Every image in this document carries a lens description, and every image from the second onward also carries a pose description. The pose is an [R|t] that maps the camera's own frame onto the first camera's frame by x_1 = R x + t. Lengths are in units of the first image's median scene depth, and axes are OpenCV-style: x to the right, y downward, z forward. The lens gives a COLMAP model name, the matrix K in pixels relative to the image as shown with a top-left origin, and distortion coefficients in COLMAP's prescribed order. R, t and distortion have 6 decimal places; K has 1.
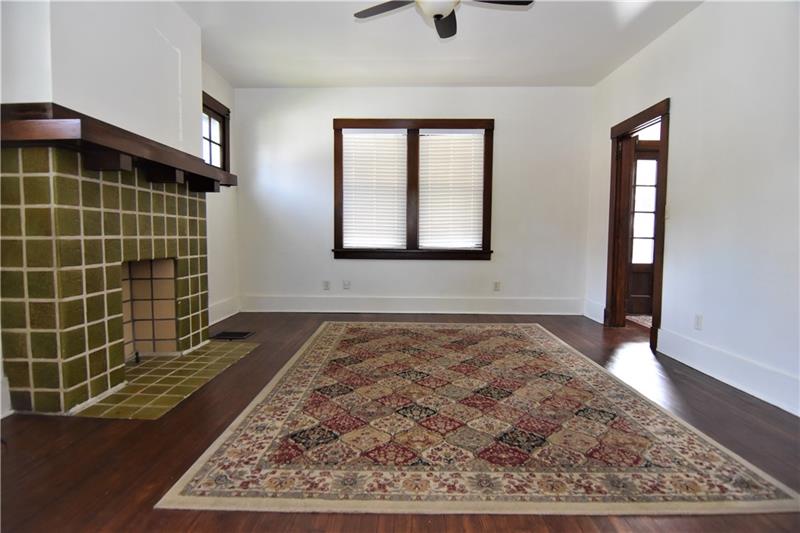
lens RADIAL K [[423.9, 0, 400.0], [0, 423.9, 266.5], [0, 0, 1]] dist [0.001880, -0.012755]
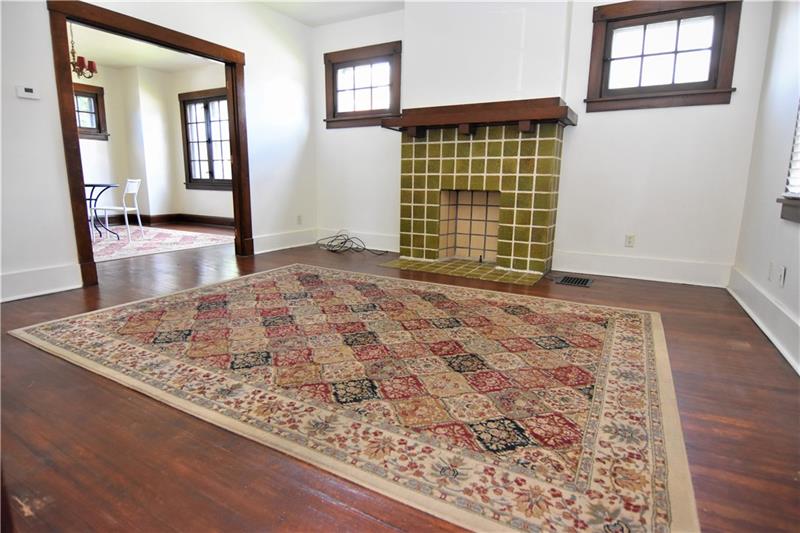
lens RADIAL K [[423.9, 0, 400.0], [0, 423.9, 266.5], [0, 0, 1]] dist [0.001880, -0.012755]
pose [[-0.480043, 0.155111, -0.863423, 0.937211], [-0.079851, 0.972432, 0.219089, -0.069620], [0.873603, 0.174117, -0.454423, 1.700637]]
